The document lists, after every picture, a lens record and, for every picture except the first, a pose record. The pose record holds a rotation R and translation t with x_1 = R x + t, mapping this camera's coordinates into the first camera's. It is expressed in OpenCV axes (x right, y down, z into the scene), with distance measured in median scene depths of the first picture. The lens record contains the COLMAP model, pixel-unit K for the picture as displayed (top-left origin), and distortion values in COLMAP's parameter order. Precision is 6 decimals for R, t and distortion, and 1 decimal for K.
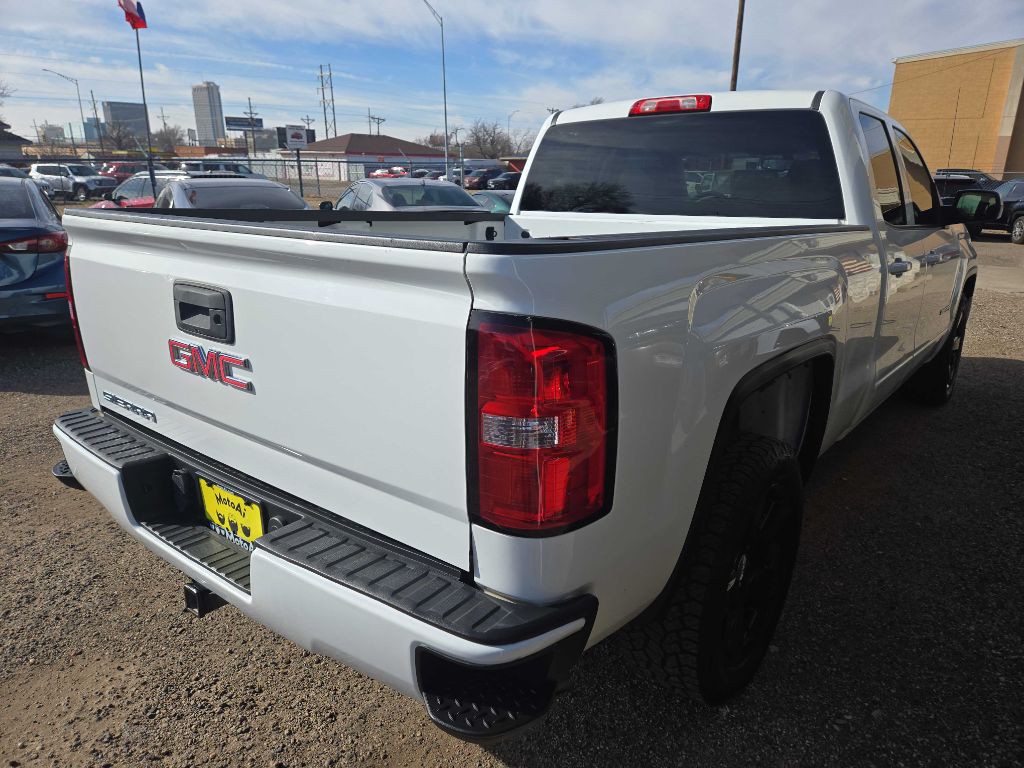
lens RADIAL K [[690.0, 0, 519.0], [0, 690.0, 392.6], [0, 0, 1]] dist [0.056797, -0.042151]
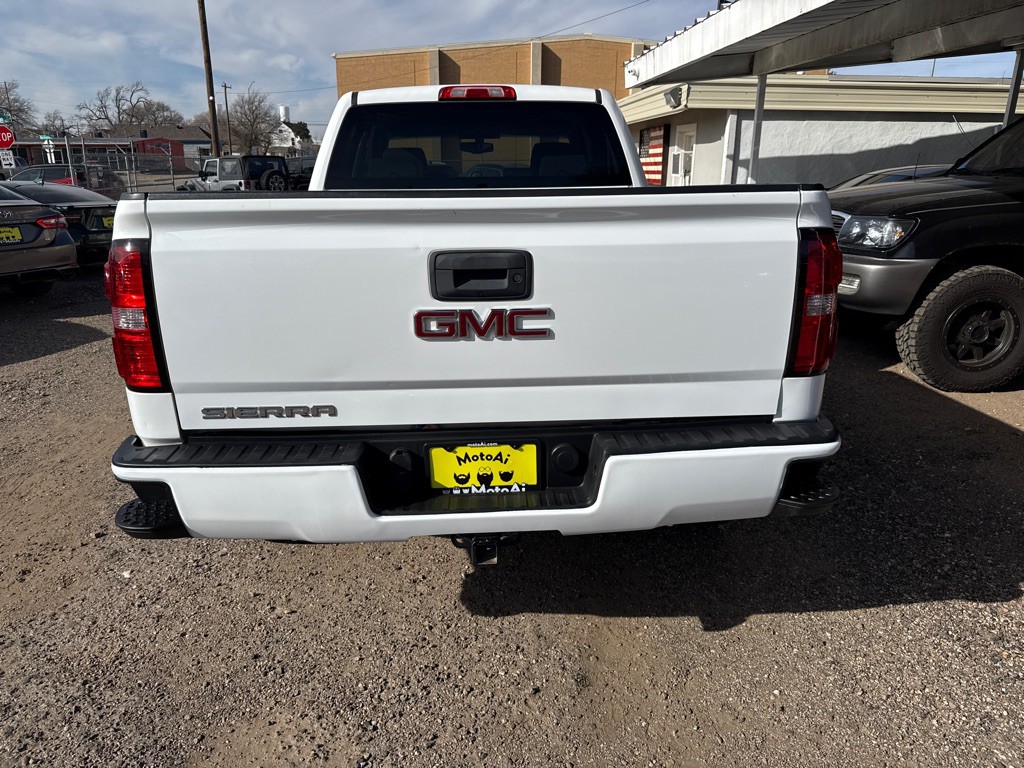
lens RADIAL K [[729.1, 0, 512.0], [0, 729.1, 384.0], [0, 0, 1]] dist [0.020715, -0.027037]
pose [[0.755797, -0.201536, 0.623021, -0.601470], [0.207298, 0.976163, 0.064294, -0.007418], [-0.621127, 0.080558, 0.779559, 0.059078]]
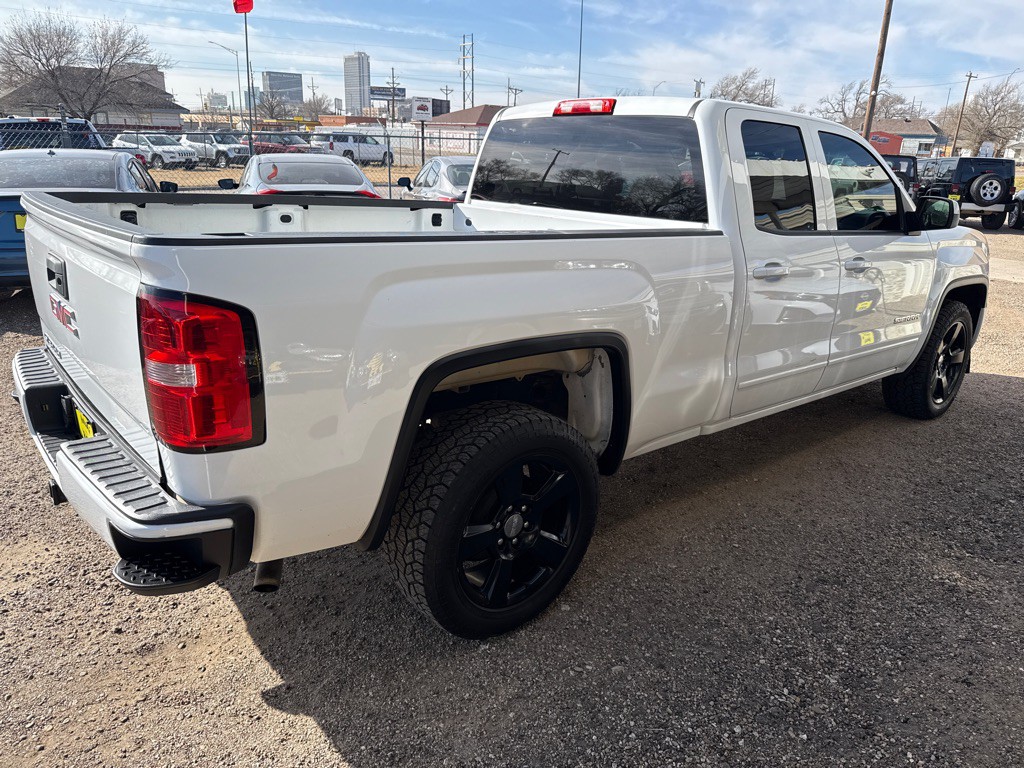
lens RADIAL K [[729.1, 0, 512.0], [0, 729.1, 384.0], [0, 0, 1]] dist [0.020715, -0.027037]
pose [[0.980555, 0.082705, -0.177965, 0.347690], [-0.081194, 0.996574, 0.015769, -0.000356], [0.178659, -0.001013, 0.983910, -0.120922]]
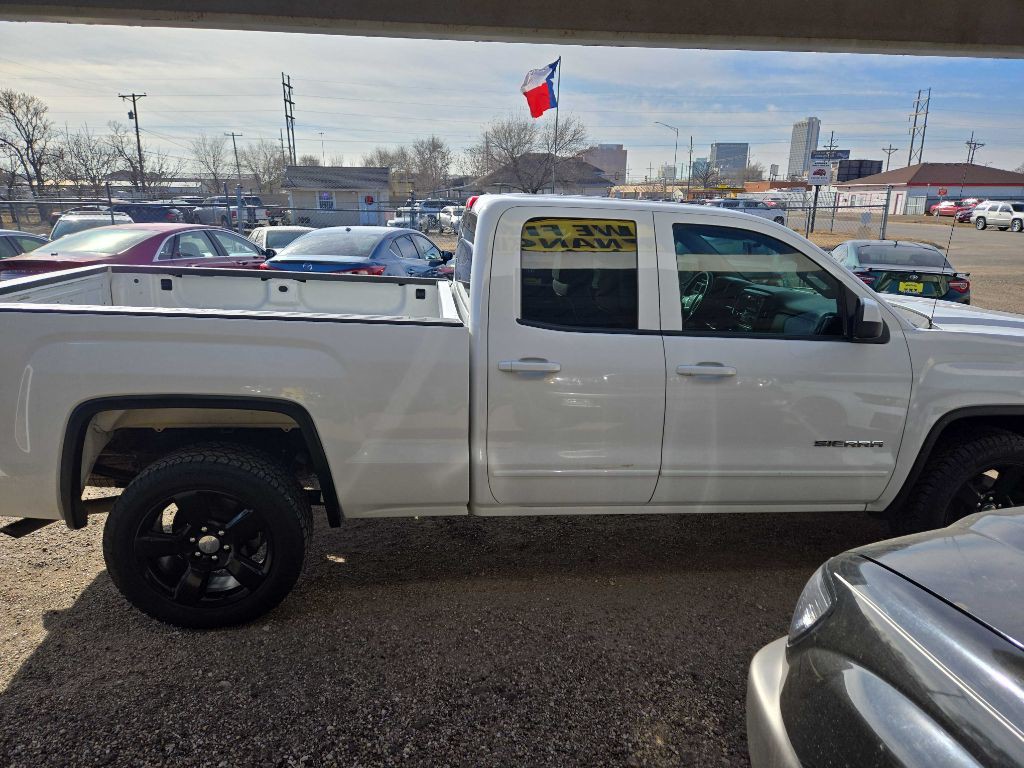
lens RADIAL K [[679.3, 0, 510.1], [0, 679.3, 408.4], [0, 0, 1]] dist [0.021106, -0.002931]
pose [[0.715275, 0.204049, -0.668390, 1.109829], [-0.213909, 0.974444, 0.068568, -0.168810], [0.665300, 0.093930, 0.740644, 0.236084]]
